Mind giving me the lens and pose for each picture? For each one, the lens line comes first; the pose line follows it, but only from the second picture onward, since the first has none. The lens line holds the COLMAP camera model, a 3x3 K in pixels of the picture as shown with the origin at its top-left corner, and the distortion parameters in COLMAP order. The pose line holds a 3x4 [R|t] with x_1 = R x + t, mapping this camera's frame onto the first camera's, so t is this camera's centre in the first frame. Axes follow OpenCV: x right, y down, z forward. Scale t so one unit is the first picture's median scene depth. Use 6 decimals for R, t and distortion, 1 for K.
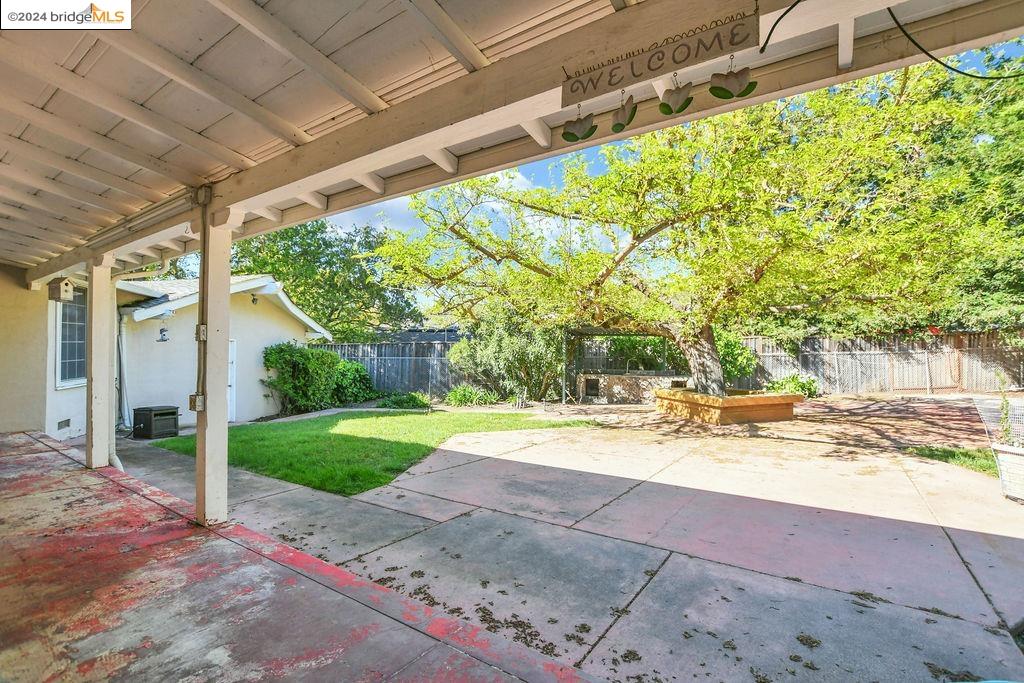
lens RADIAL K [[469.1, 0, 516.7], [0, 469.1, 343.5], [0, 0, 1]] dist [-0.013642, 0.000748]
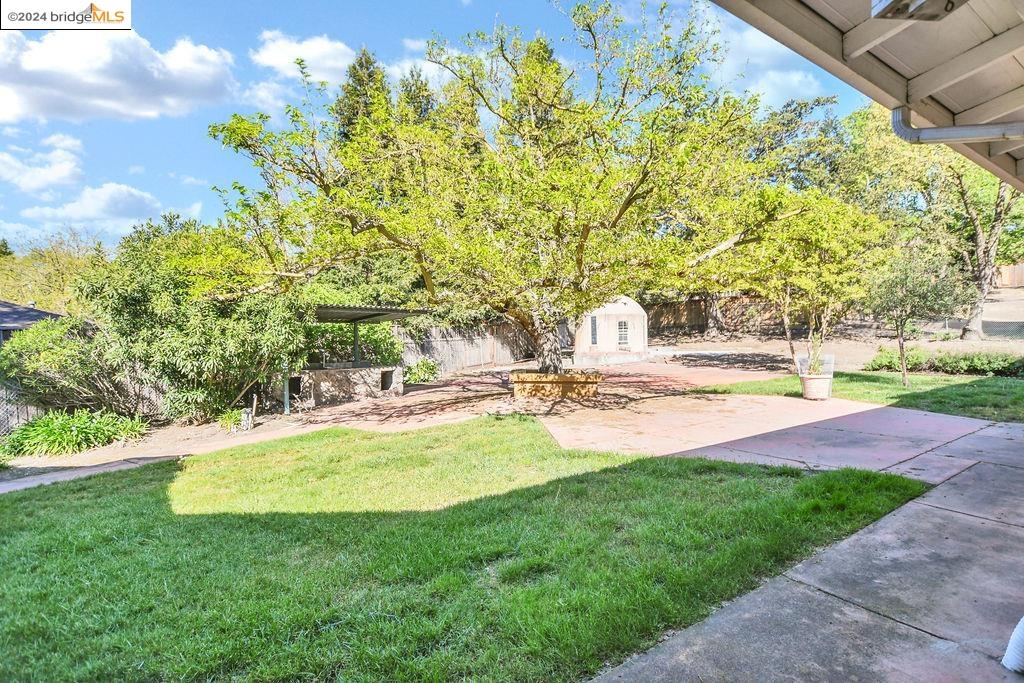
lens RADIAL K [[469.1, 0, 518.5], [0, 469.1, 338.6], [0, 0, 1]] dist [-0.013642, 0.000748]
pose [[0.400328, -0.012880, 0.916282, -0.403096], [0.003804, 0.999916, 0.012394, 0.003751], [-0.916364, -0.001476, 0.400343, 0.360975]]
